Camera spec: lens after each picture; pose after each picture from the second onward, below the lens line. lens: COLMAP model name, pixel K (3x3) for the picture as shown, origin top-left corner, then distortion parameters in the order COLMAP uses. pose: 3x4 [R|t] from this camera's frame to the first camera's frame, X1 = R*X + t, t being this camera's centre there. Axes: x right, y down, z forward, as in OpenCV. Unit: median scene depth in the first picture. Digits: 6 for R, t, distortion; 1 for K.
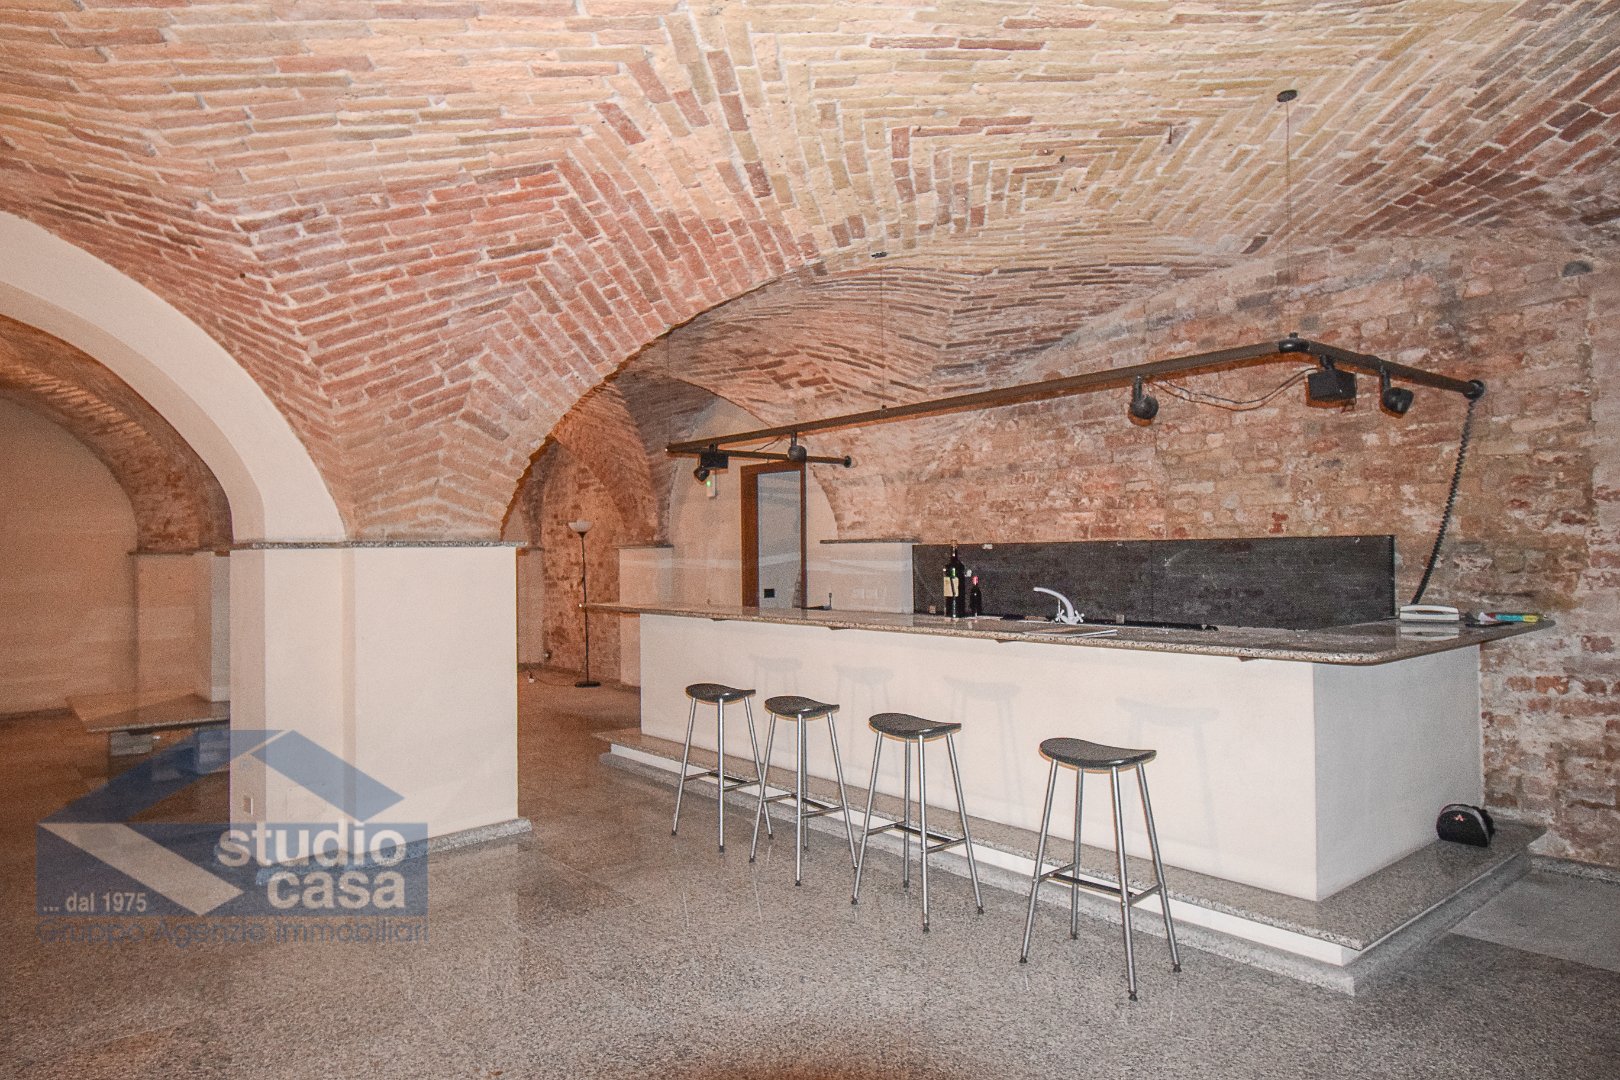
lens RADIAL K [[1029.6, 0, 849.4], [0, 1029.6, 531.1], [0, 0, 1]] dist [0.022912, -0.040892]
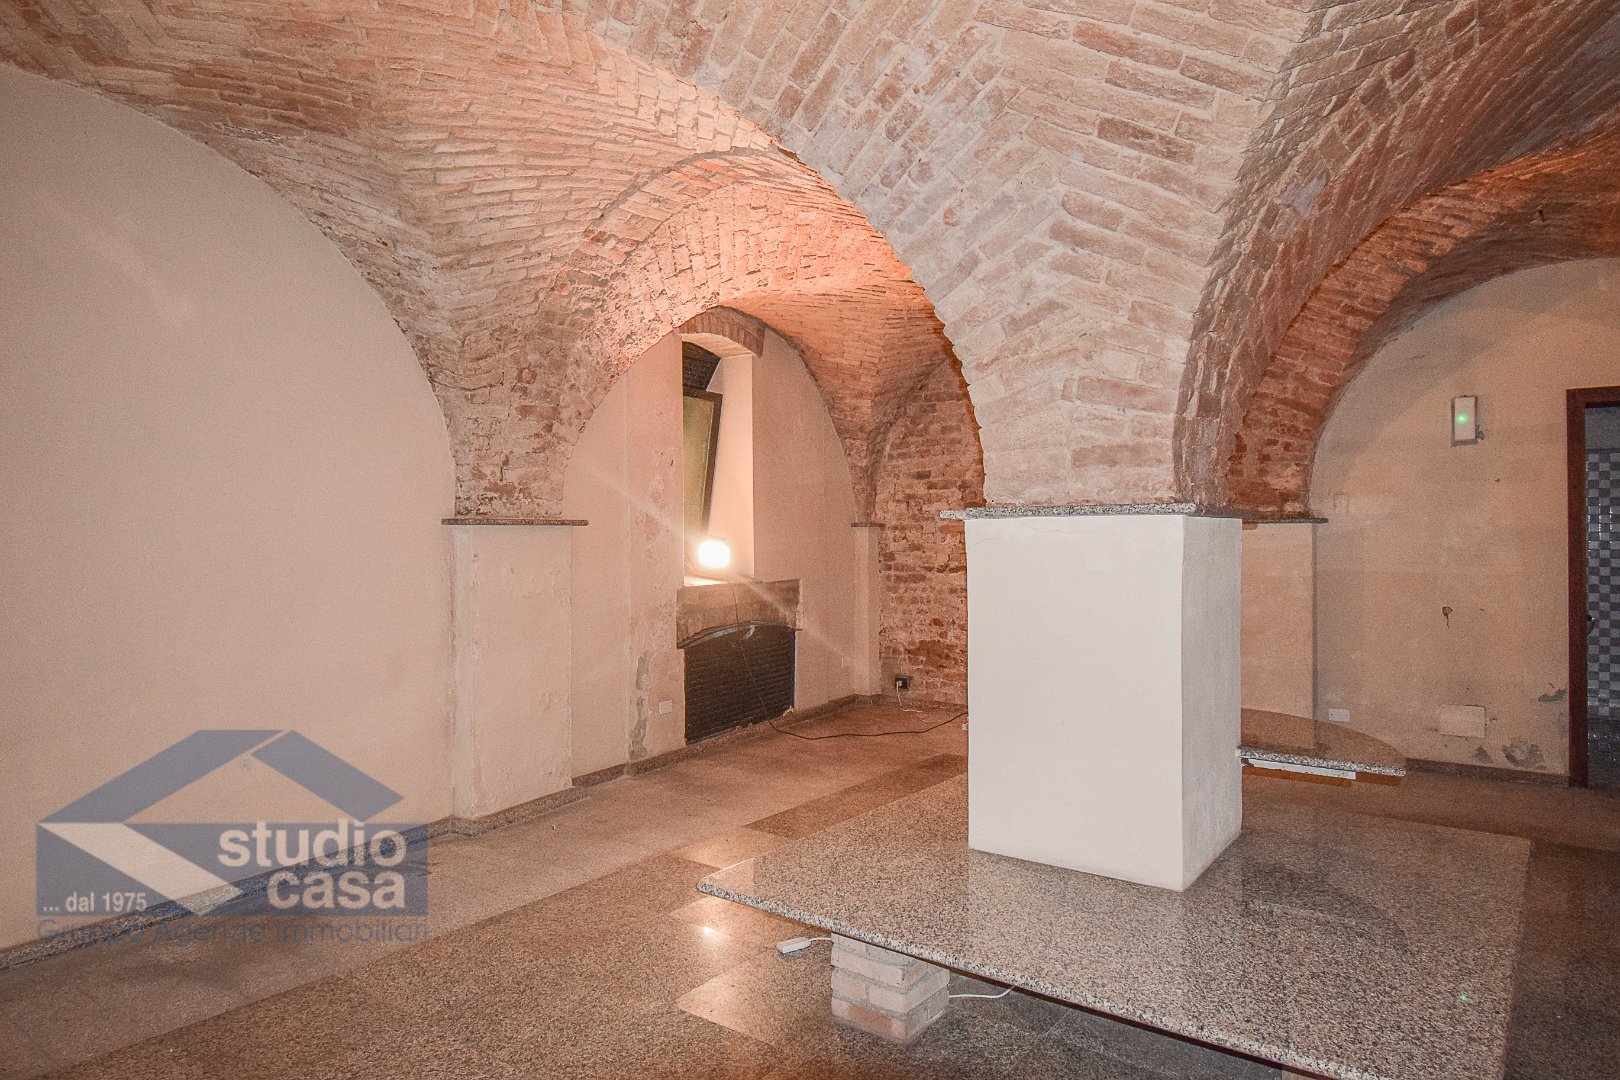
lens RADIAL K [[1021.9, 0, 821.4], [0, 1021.9, 535.0], [0, 0, 1]] dist [0.012382, -0.028362]
pose [[0.980358, 0.009599, 0.196991, -1.266378], [-0.013241, 0.999765, 0.017182, 0.035529], [-0.196780, -0.019453, 0.980255, 0.955468]]
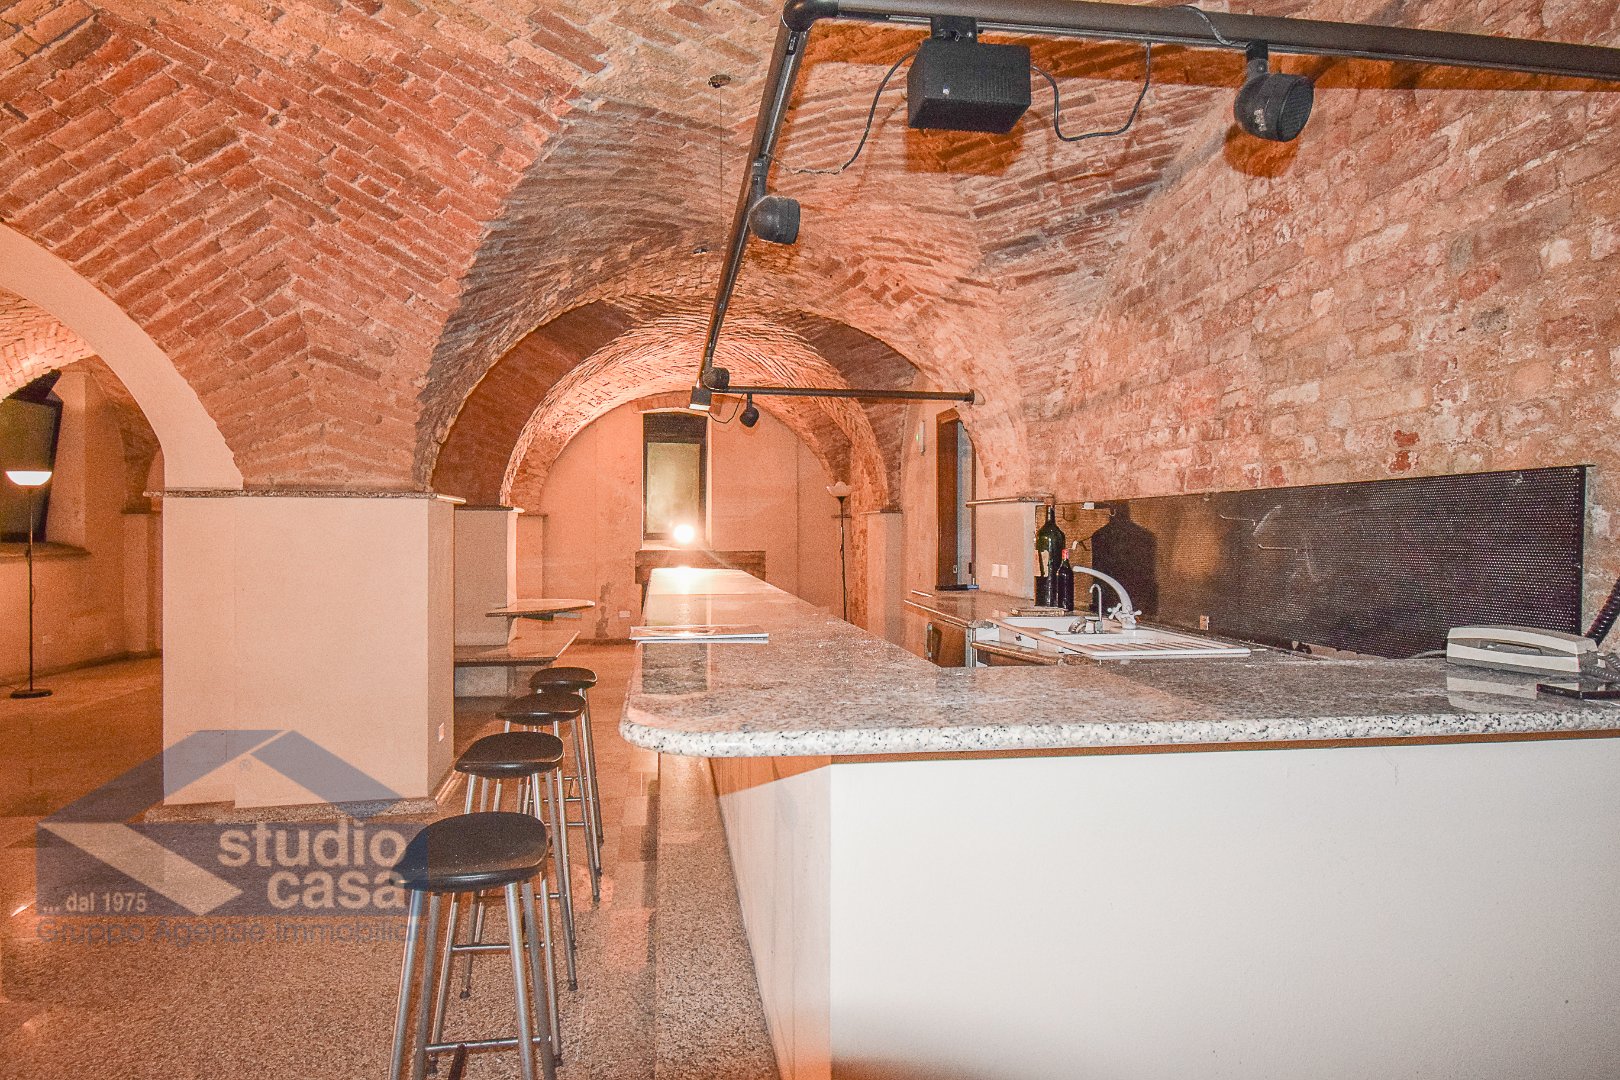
lens RADIAL K [[1021.9, 0, 821.4], [0, 1021.9, 535.0], [0, 0, 1]] dist [0.012382, -0.028362]
pose [[0.842996, 0.017749, -0.537627, 0.501003], [-0.003867, 0.999630, 0.026938, 0.023508], [0.537906, -0.020630, 0.842752, 0.479549]]
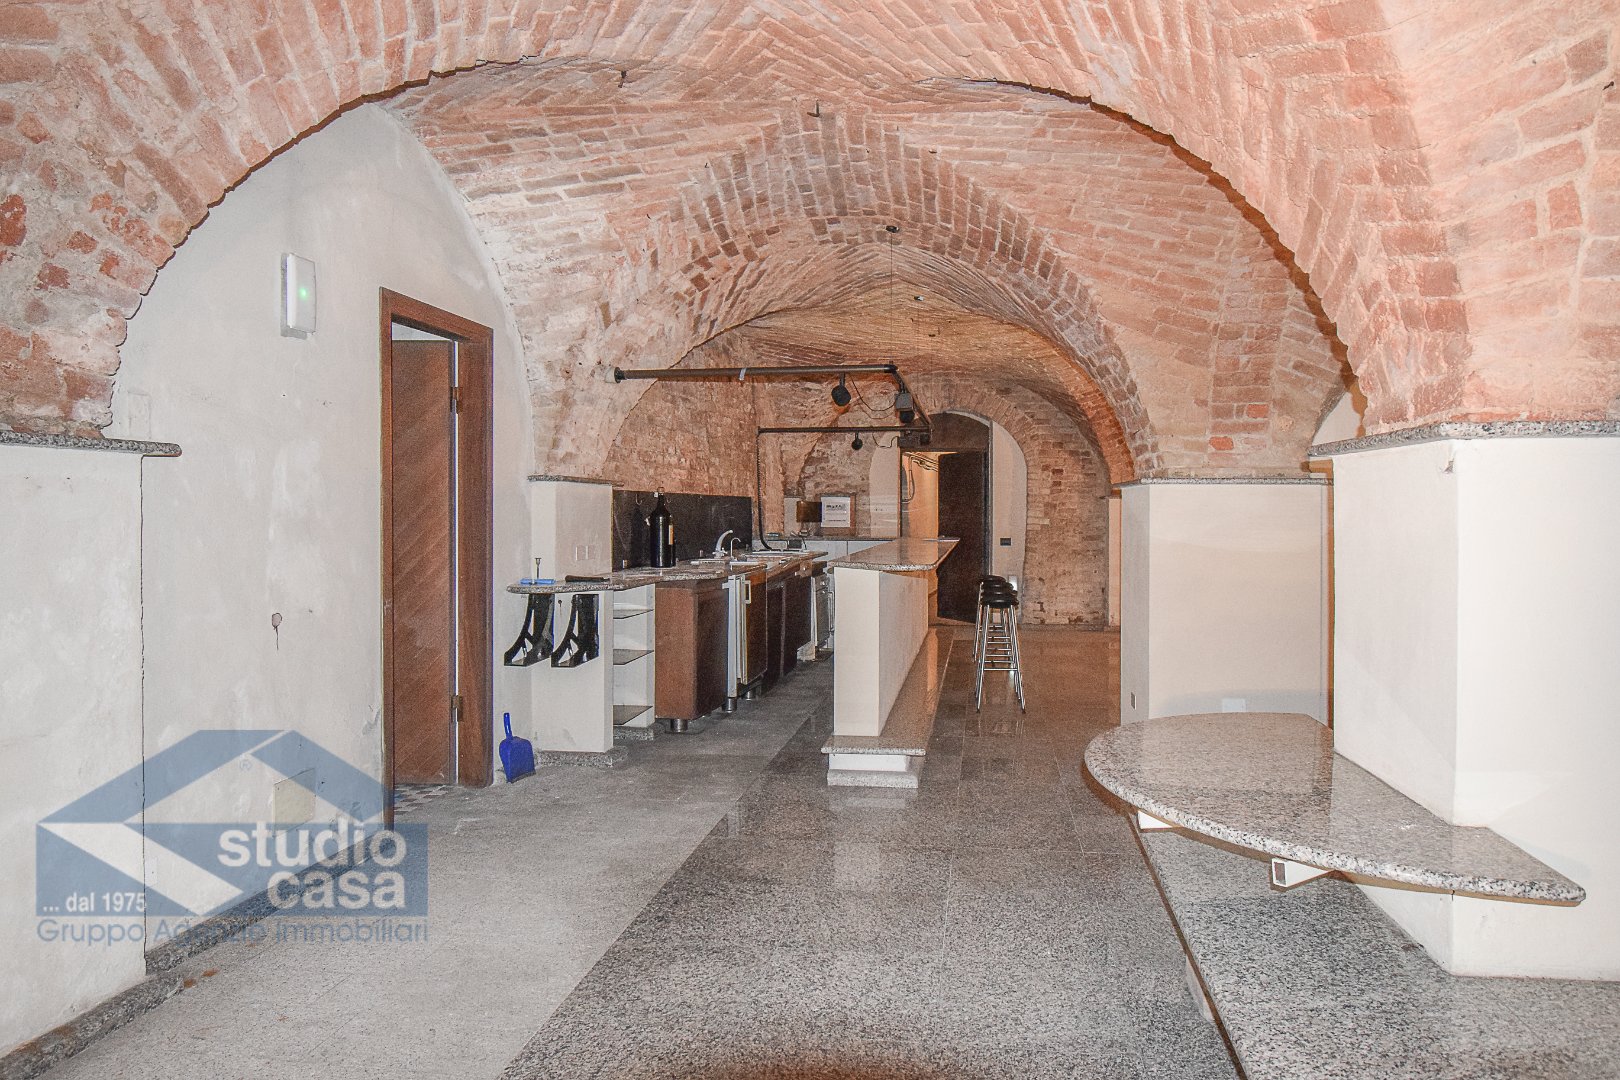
lens RADIAL K [[1028.6, 0, 817.3], [0, 1028.6, 529.9], [0, 0, 1]] dist [0.012630, -0.027585]
pose [[-0.642918, -0.000687, 0.765934, -1.074435], [-0.007602, 0.999956, -0.005484, 0.077179], [-0.765897, -0.009348, -0.642895, 2.197556]]
